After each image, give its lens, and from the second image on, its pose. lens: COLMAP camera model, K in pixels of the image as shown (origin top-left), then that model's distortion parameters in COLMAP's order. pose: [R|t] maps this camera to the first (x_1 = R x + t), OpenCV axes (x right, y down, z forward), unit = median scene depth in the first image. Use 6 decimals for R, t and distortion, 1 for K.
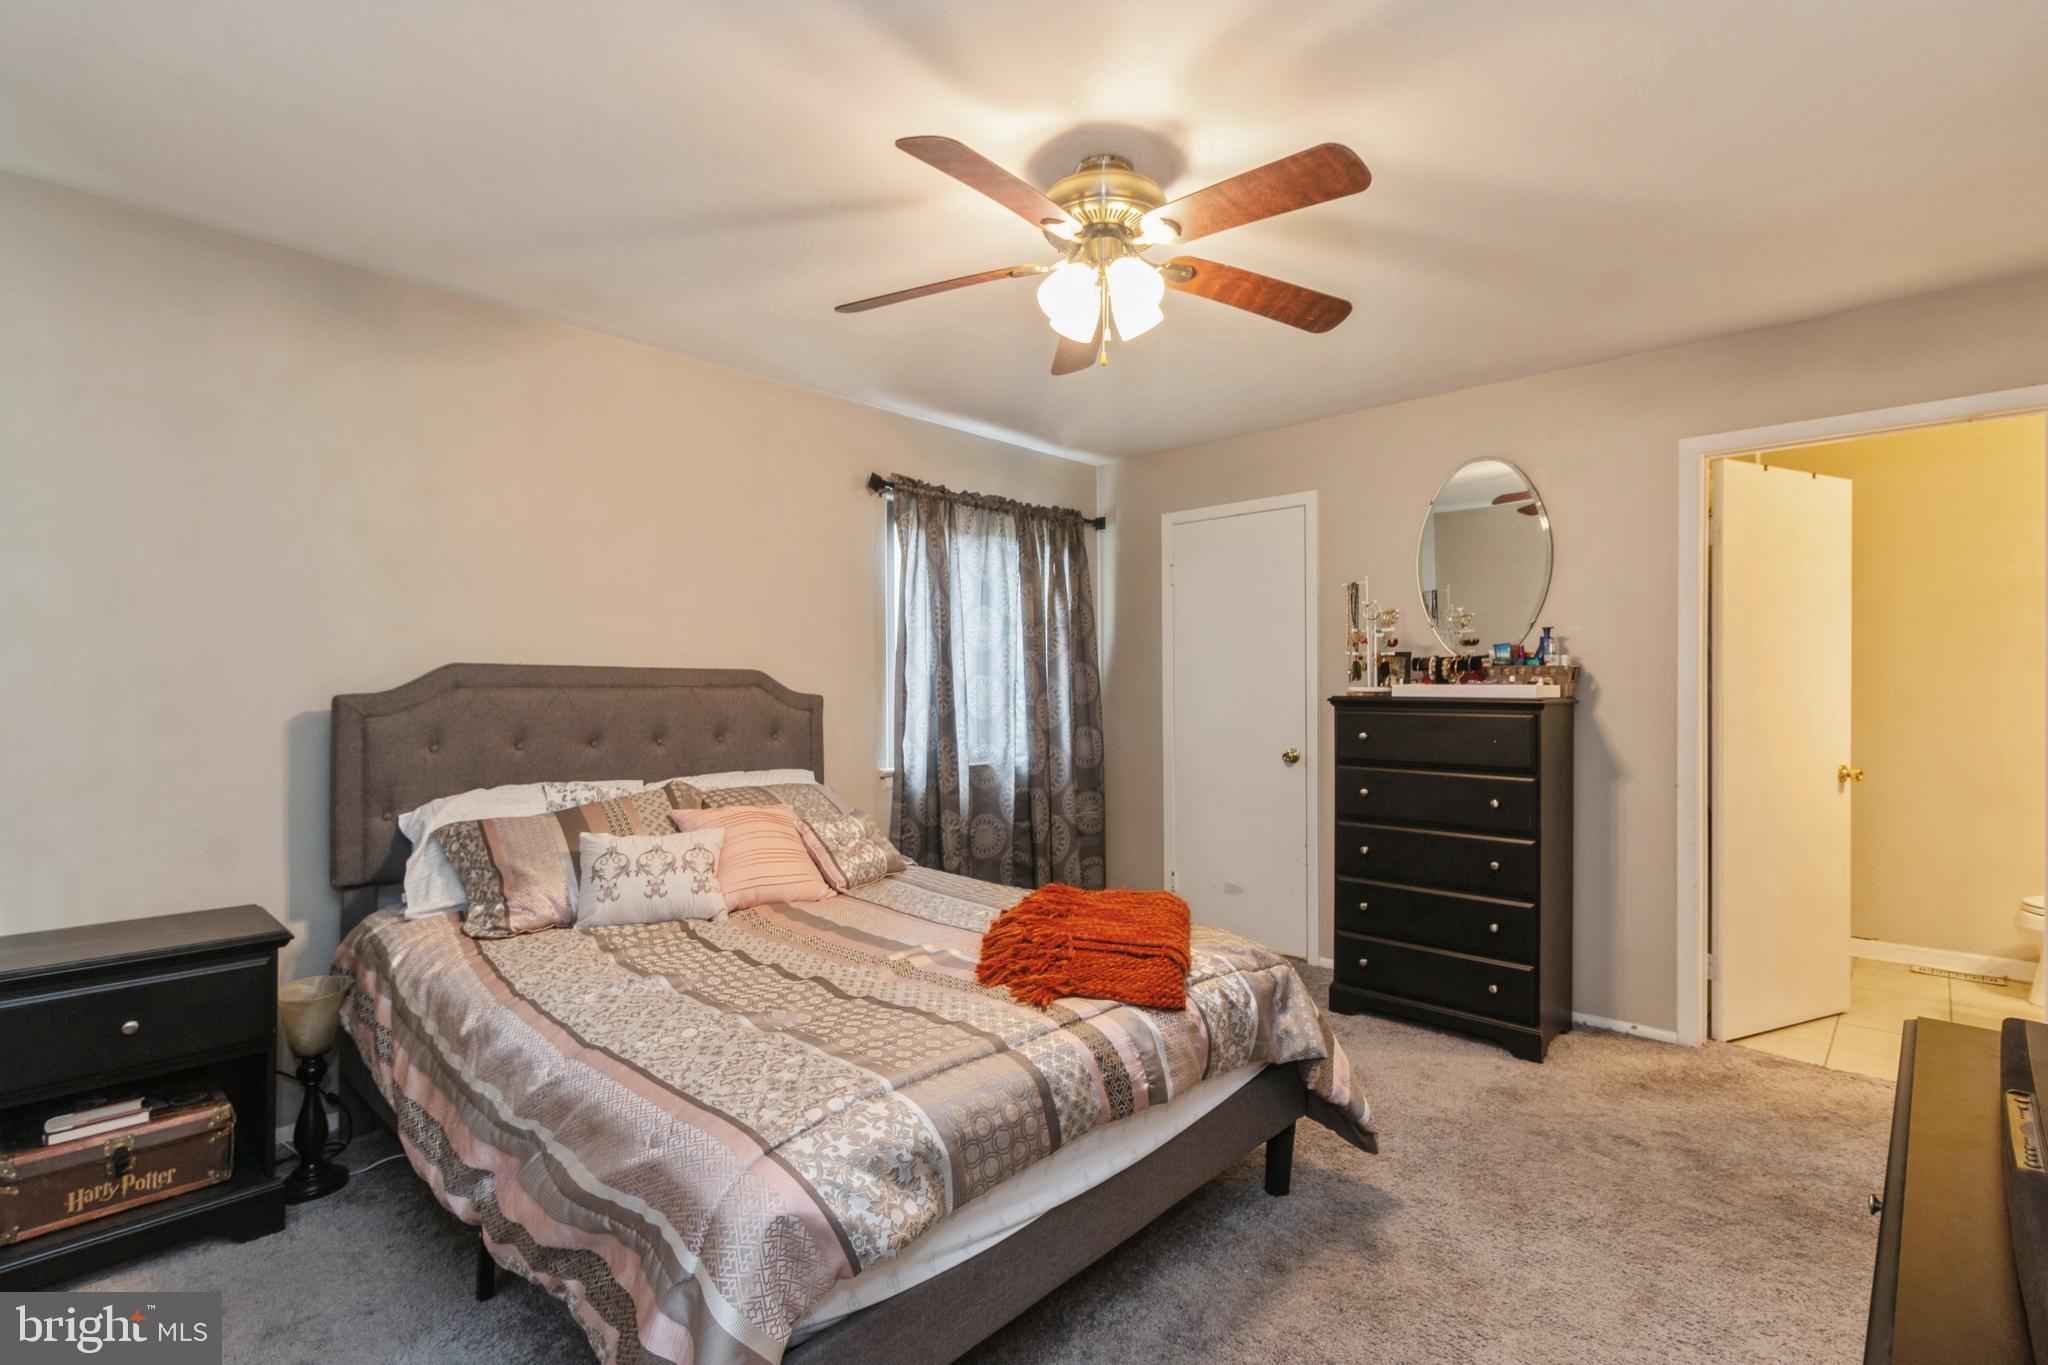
lens RADIAL K [[956.3, 0, 1016.3], [0, 956.3, 642.0], [0, 0, 1]] dist [0.003356, 0.000676]
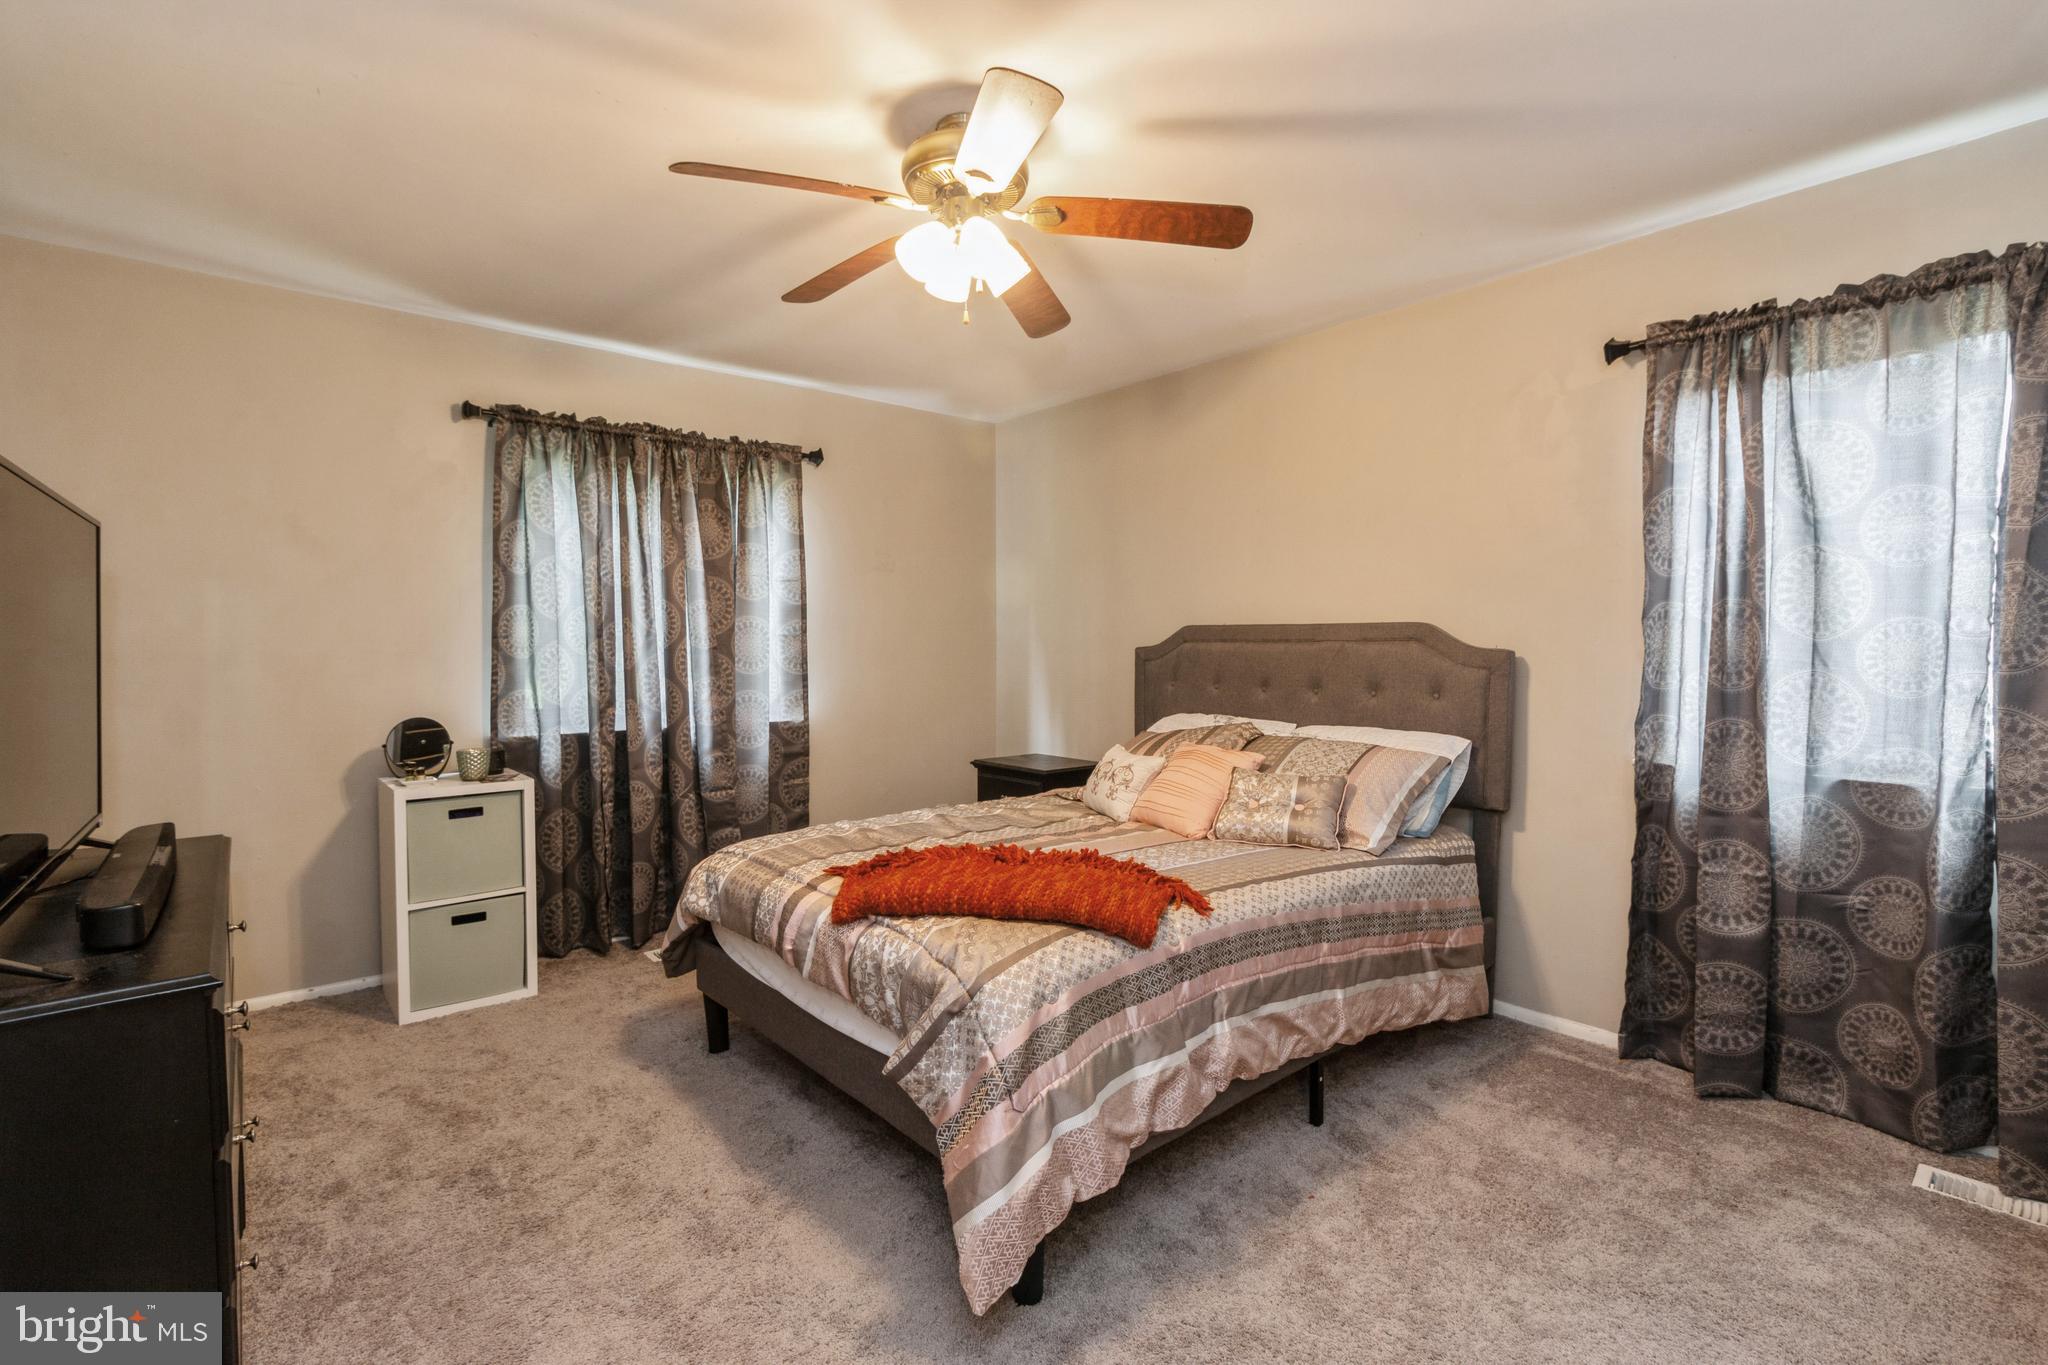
lens RADIAL K [[952.1, 0, 1016.9], [0, 952.1, 669.8], [0, 0, 1]] dist [0.008024, -0.000021]
pose [[-0.114591, 0.032018, -0.992897, 0.661397], [0.049737, 0.998412, 0.026455, 0.029810], [0.992167, -0.046352, -0.116001, 0.689630]]
